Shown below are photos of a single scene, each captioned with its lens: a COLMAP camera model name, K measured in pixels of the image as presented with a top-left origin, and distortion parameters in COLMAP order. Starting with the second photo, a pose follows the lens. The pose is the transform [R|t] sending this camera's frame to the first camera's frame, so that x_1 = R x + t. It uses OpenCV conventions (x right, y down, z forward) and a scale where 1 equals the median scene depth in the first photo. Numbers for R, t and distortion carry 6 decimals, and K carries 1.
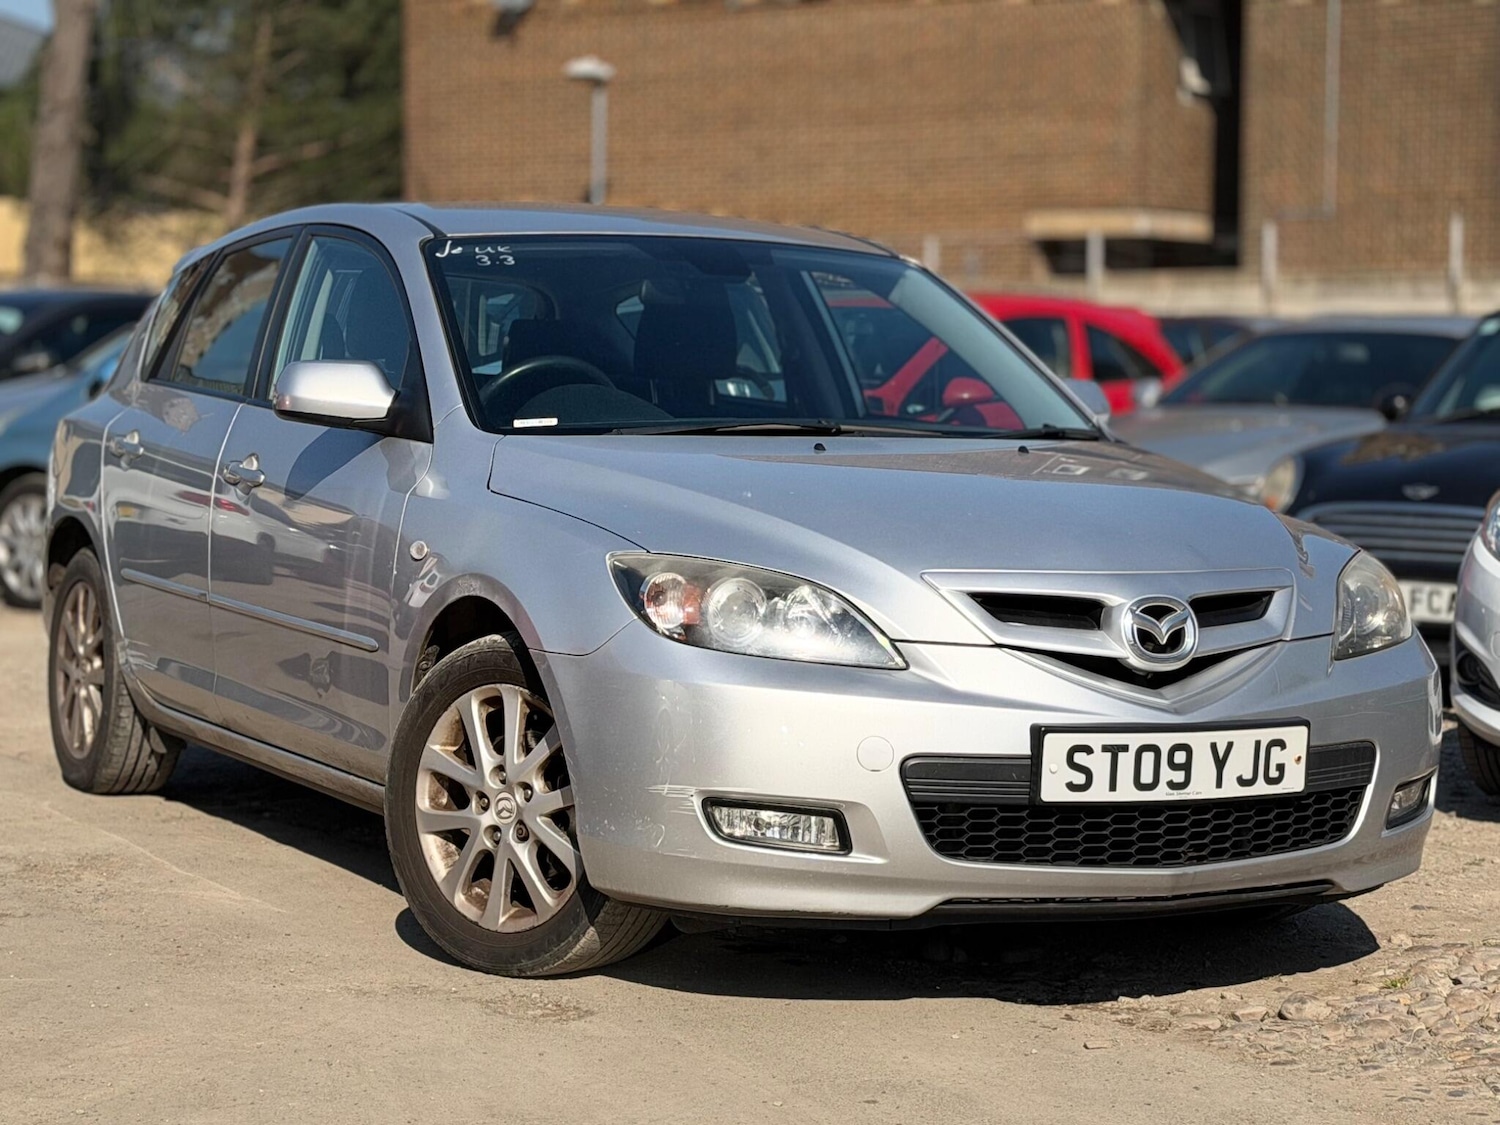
lens RADIAL K [[3365.6, 0, 754.0], [0, 3365.6, 560.4], [0, 0, 1]] dist [0.161715, 0.000000]
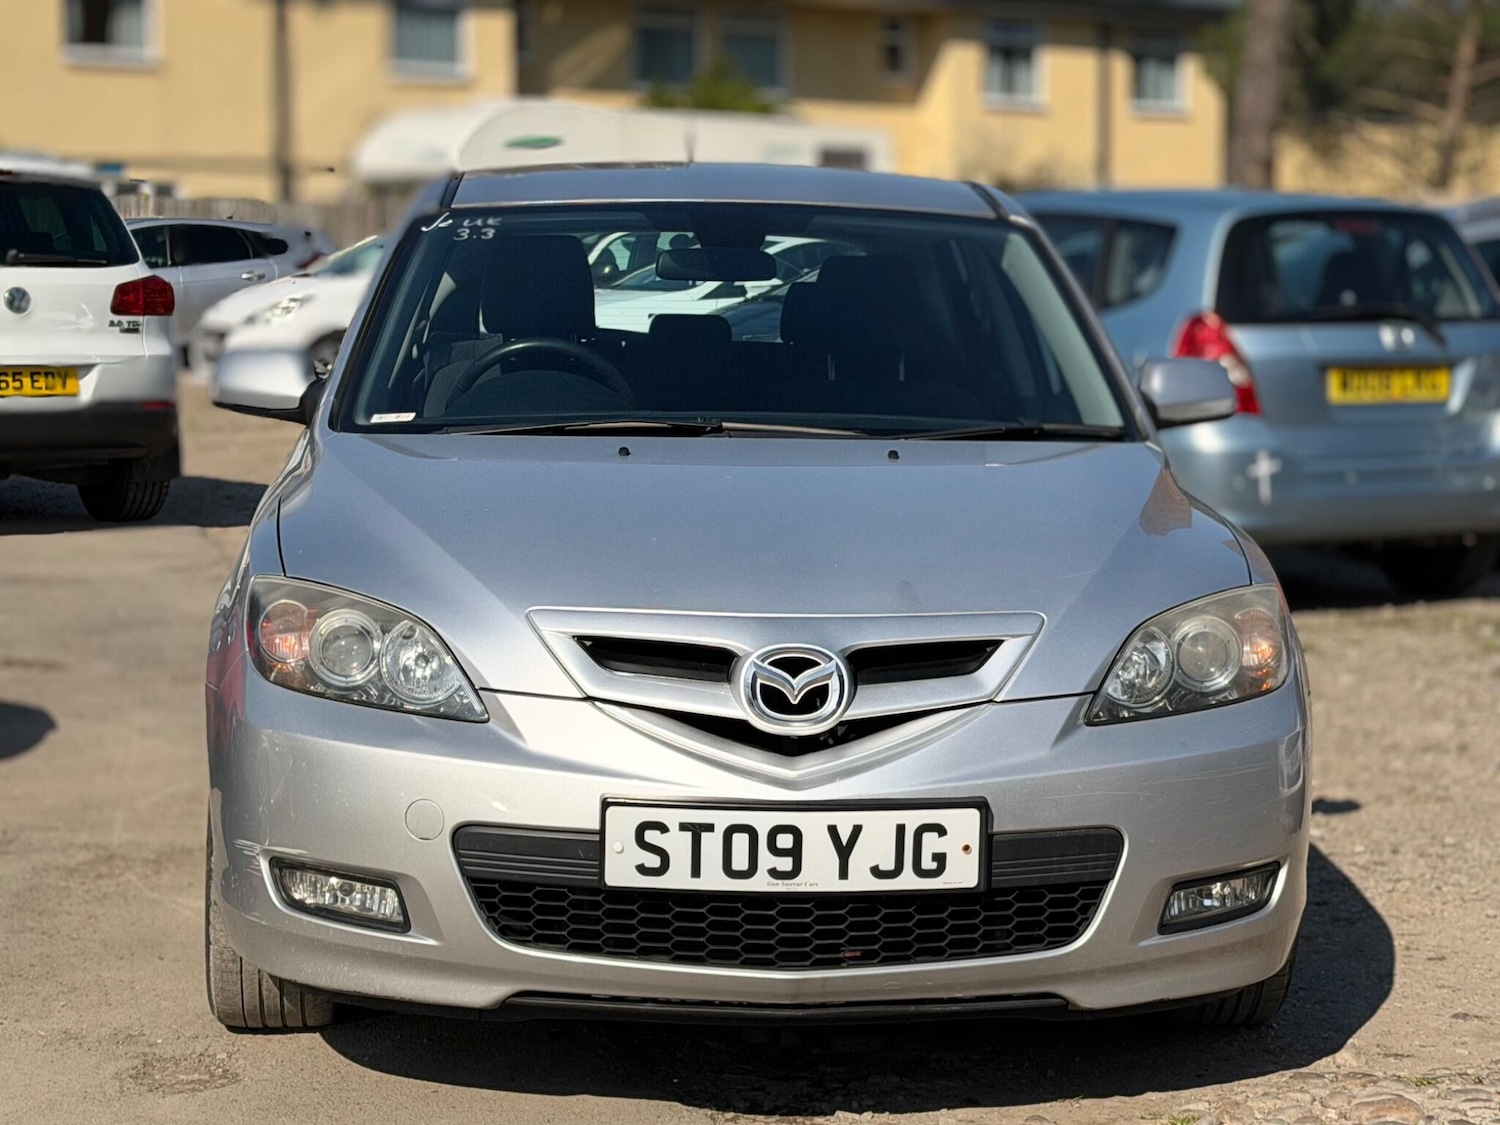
lens RADIAL K [[3365.6, 0, 754.7], [0, 3365.6, 556.2], [0, 0, 1]] dist [0.161715, 0.000000]
pose [[0.918512, 0.026035, -0.394534, 0.408584], [-0.015874, 0.999453, 0.028996, -0.033313], [0.395074, -0.020371, 0.918424, 0.210777]]
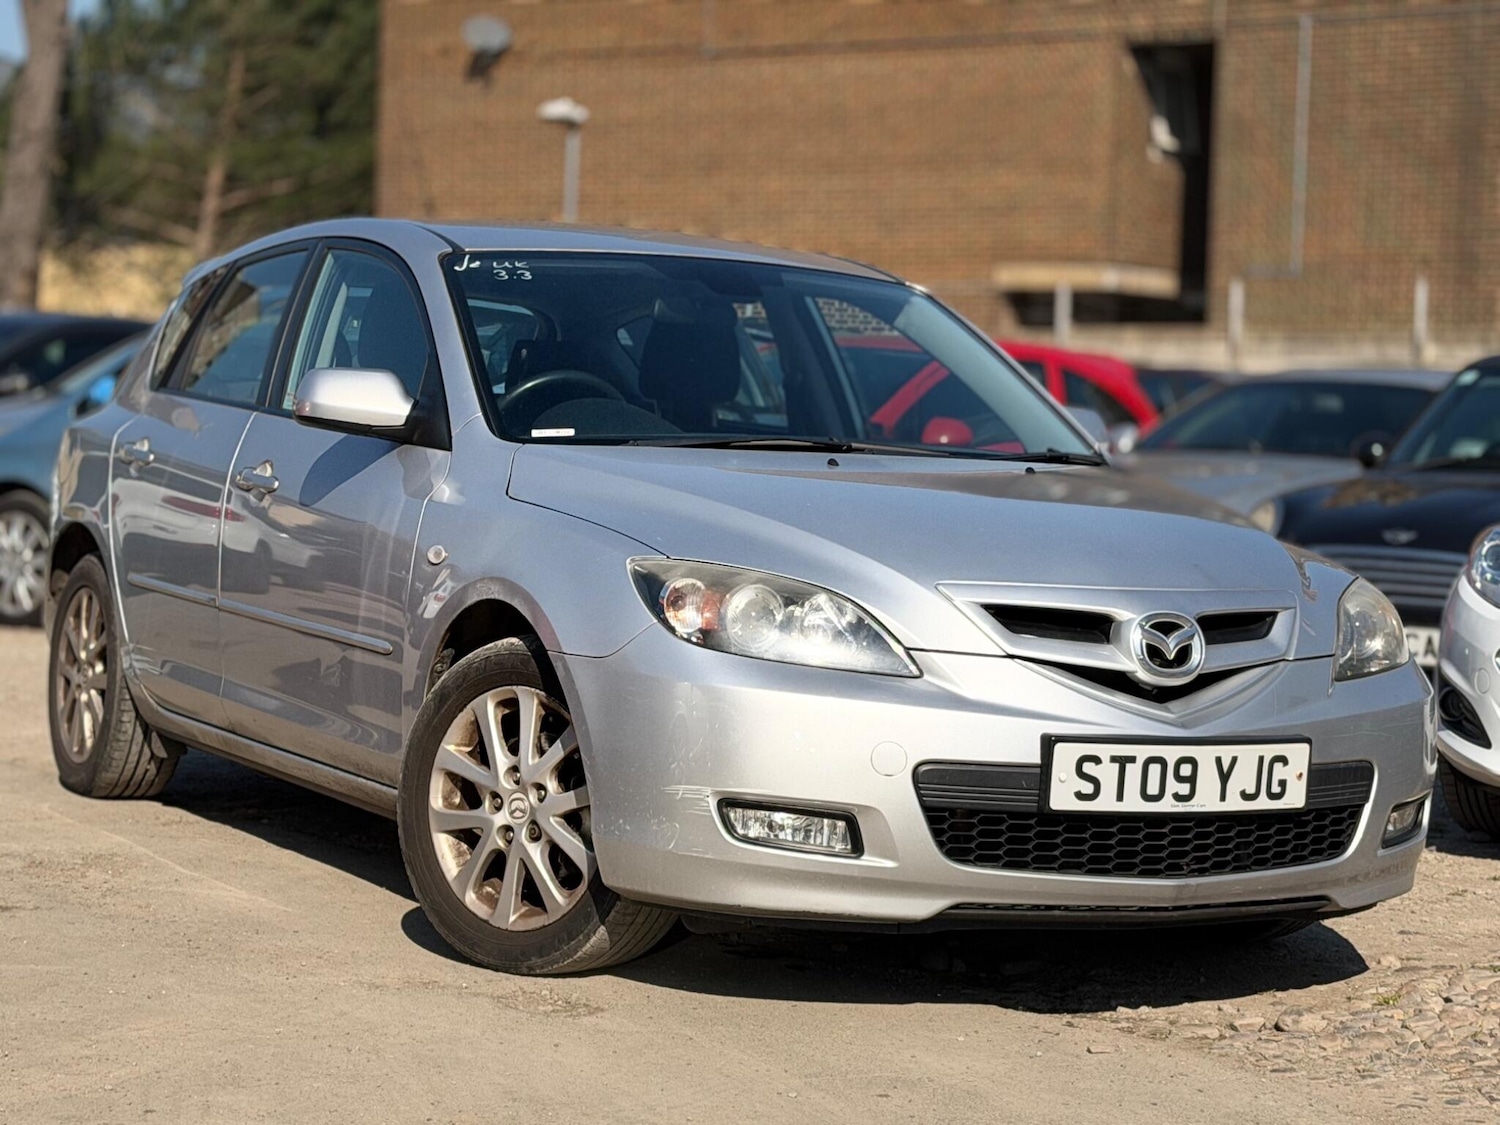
lens RADIAL K [[3365.6, 0, 750.4], [0, 3365.6, 555.5], [0, 0, 1]] dist [0.161715, 0.000000]
pose [[0.999640, 0.023462, 0.013008, -0.018529], [-0.023243, 0.999591, -0.016688, 0.012374], [-0.013395, 0.016380, 0.999776, -0.018647]]
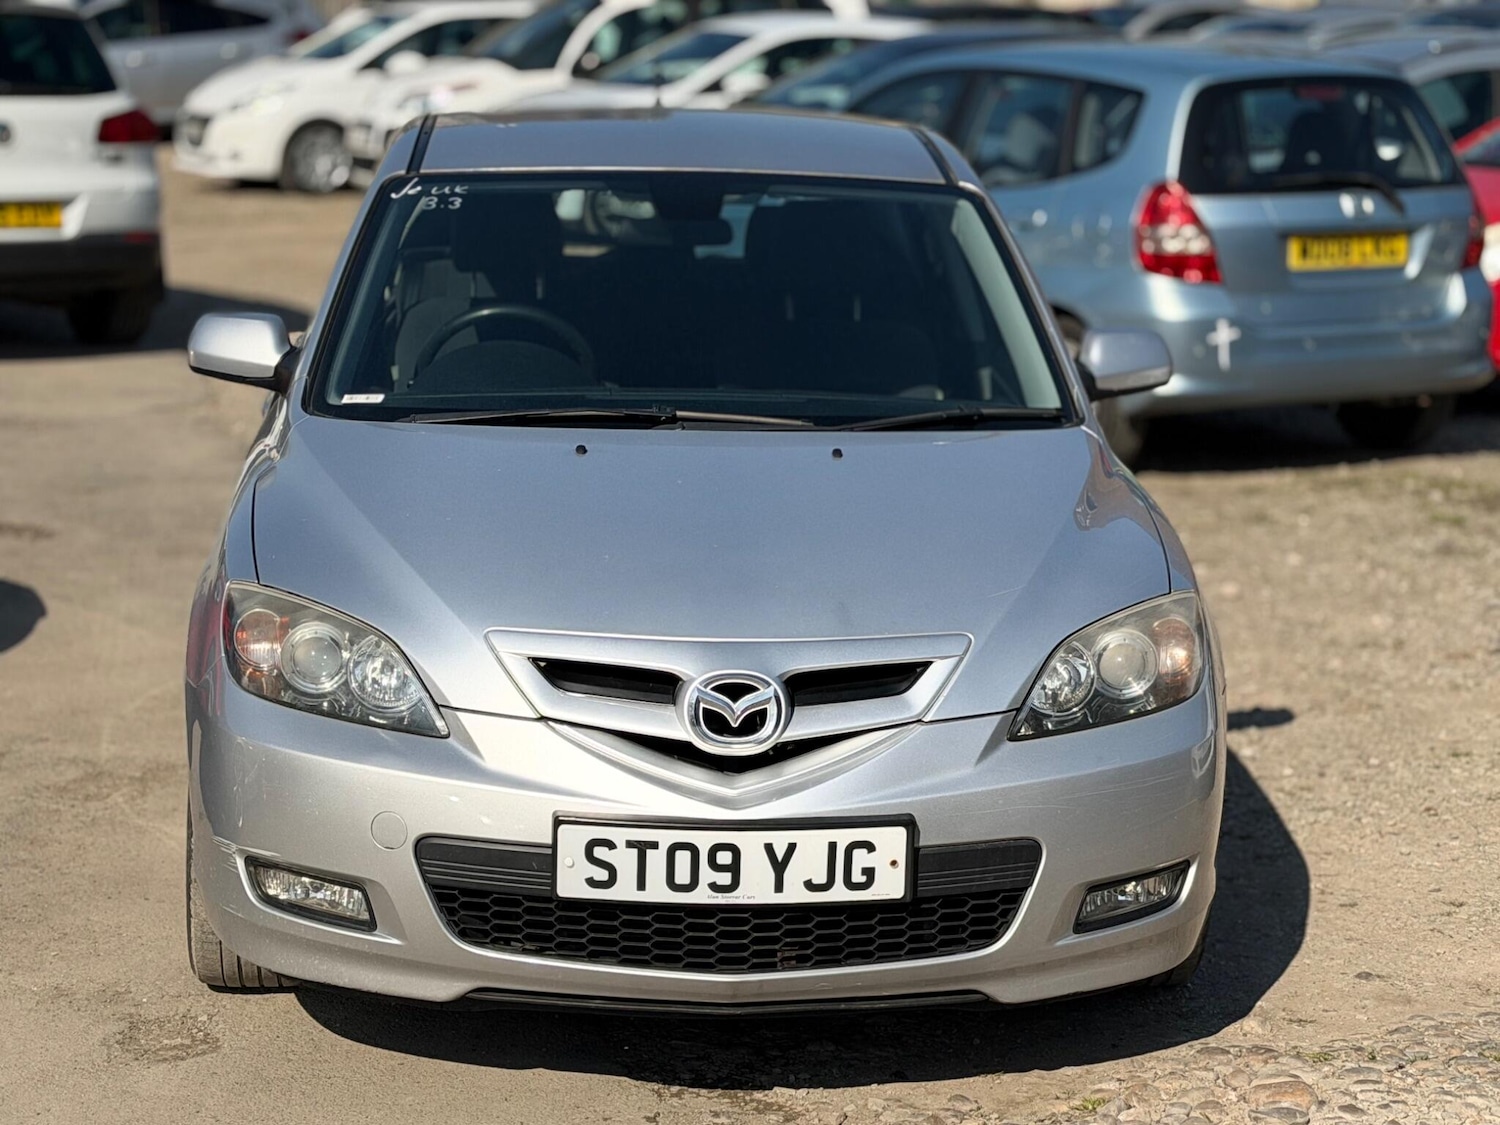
lens RADIAL K [[3365.6, 0, 749.6], [0, 3365.6, 567.1], [0, 0, 1]] dist [0.161715, 0.000000]
pose [[0.918691, 0.064634, -0.389653, 0.435861], [-0.022646, 0.993517, 0.111409, -0.108543], [0.394328, -0.093526, 0.914198, 0.172895]]
